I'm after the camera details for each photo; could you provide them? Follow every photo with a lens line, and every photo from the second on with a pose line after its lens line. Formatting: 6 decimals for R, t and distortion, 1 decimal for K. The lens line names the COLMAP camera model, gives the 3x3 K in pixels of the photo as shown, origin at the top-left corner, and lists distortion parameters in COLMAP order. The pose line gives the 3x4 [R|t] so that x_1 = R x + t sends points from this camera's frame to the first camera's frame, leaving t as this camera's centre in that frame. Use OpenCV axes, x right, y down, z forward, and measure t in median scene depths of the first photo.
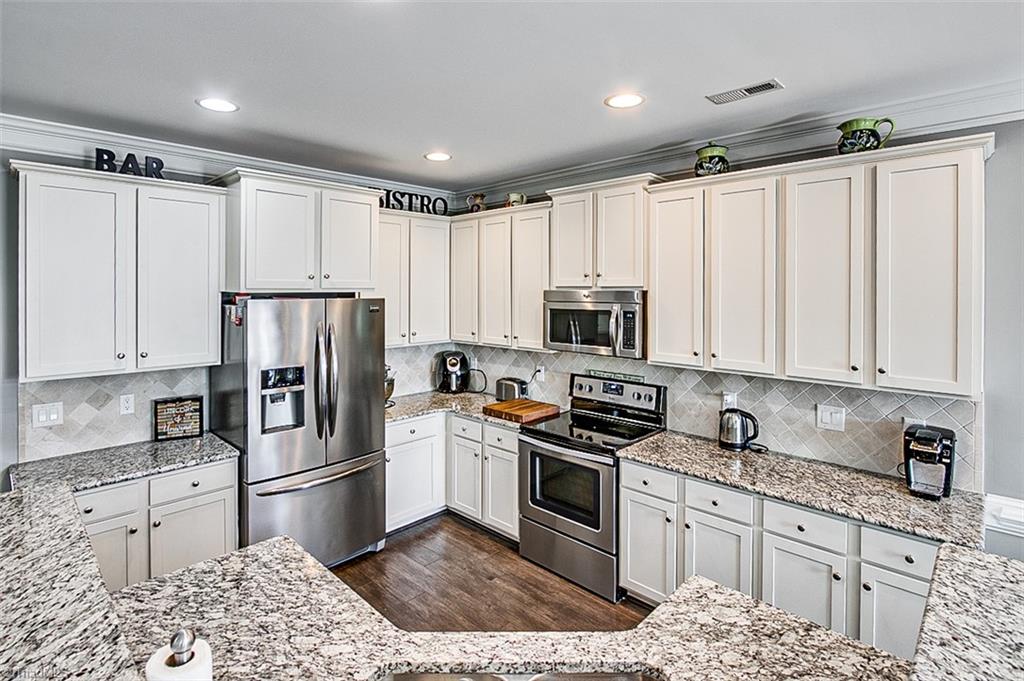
lens RADIAL K [[505.1, 0, 513.8], [0, 505.1, 296.4], [0, 0, 1]] dist [-0.005108, -0.000939]
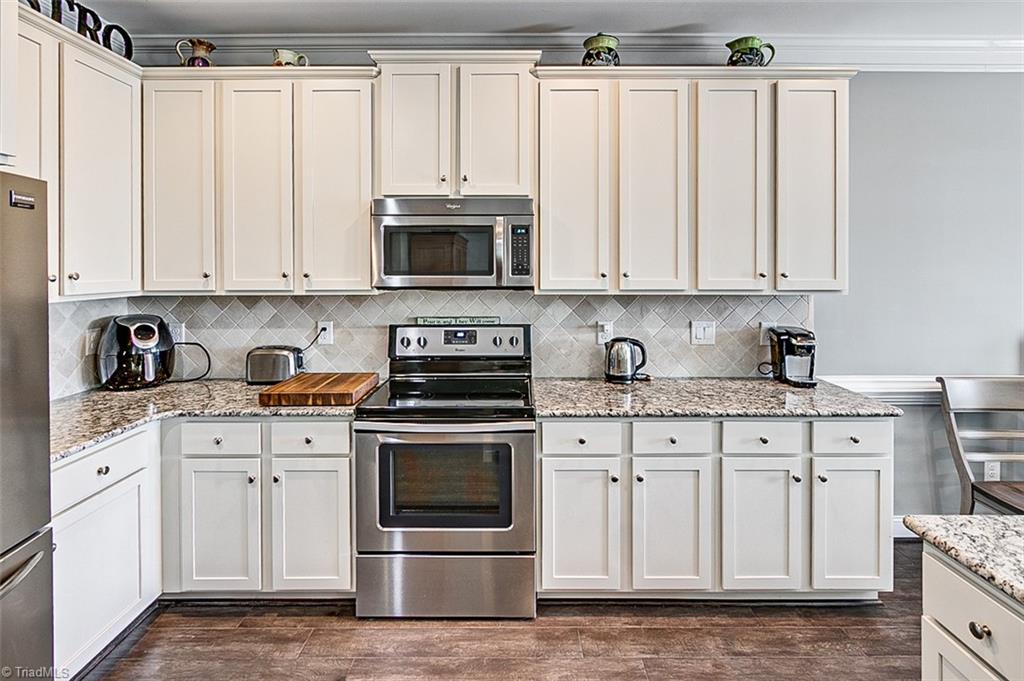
lens RADIAL K [[502.8, 0, 514.2], [0, 502.8, 271.2], [0, 0, 1]] dist [-0.001609, -0.000076]
pose [[0.719801, -0.005848, 0.694156, -0.288240], [0.009616, 0.999953, -0.001547, 0.093634], [-0.694114, 0.007789, 0.719823, 0.437060]]
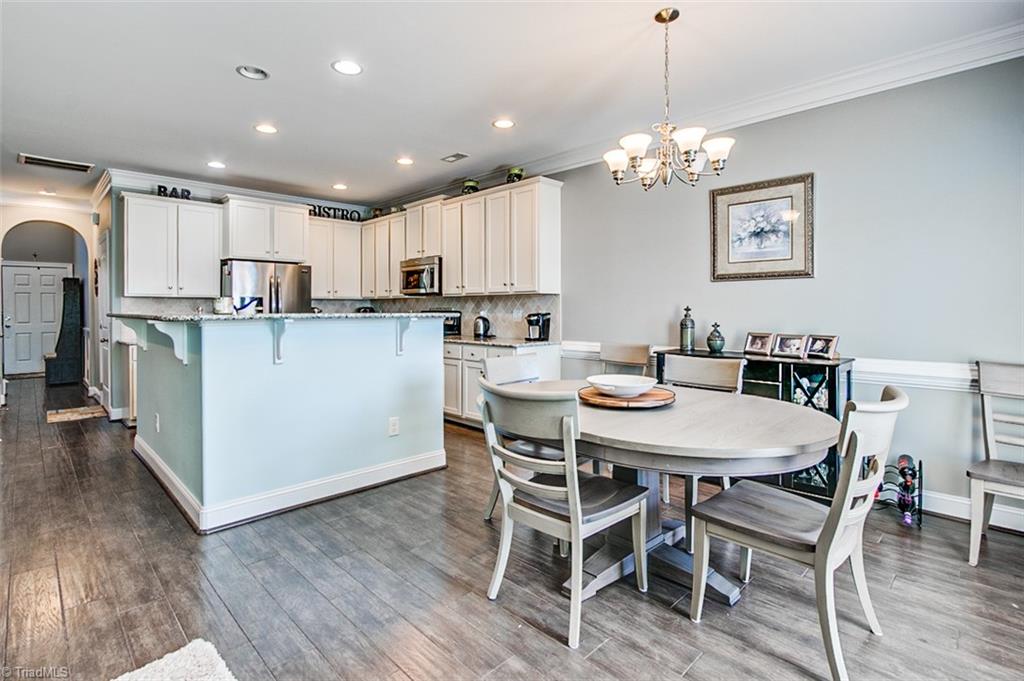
lens RADIAL K [[499.7, 0, 510.5], [0, 499.7, 316.1], [0, 0, 1]] dist [-0.002911, -0.000422]
pose [[0.999573, -0.002321, -0.029142, 0.542440], [0.002349, 0.999997, 0.000937, 0.196393], [0.029140, -0.001005, 0.999575, -0.812756]]
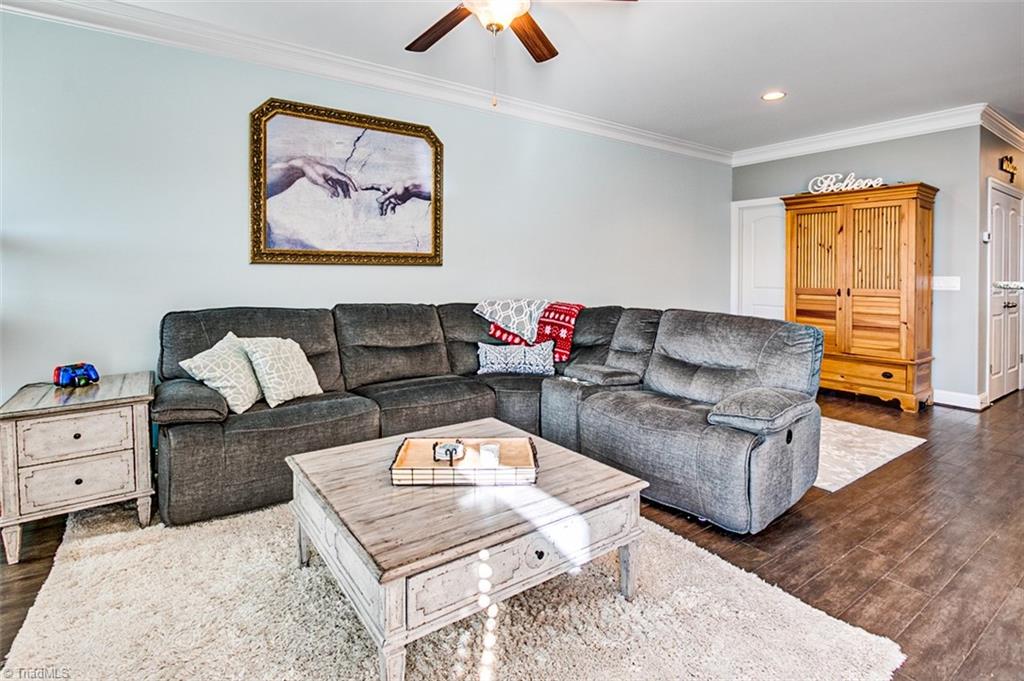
lens RADIAL K [[499.7, 0, 510.5], [0, 499.7, 316.1], [0, 0, 1]] dist [-0.002911, -0.000422]
pose [[-0.187609, 0.080618, -0.978930, 1.939422], [-0.013907, 0.996308, 0.084714, 0.134206], [0.982145, 0.029507, -0.185795, 1.134186]]
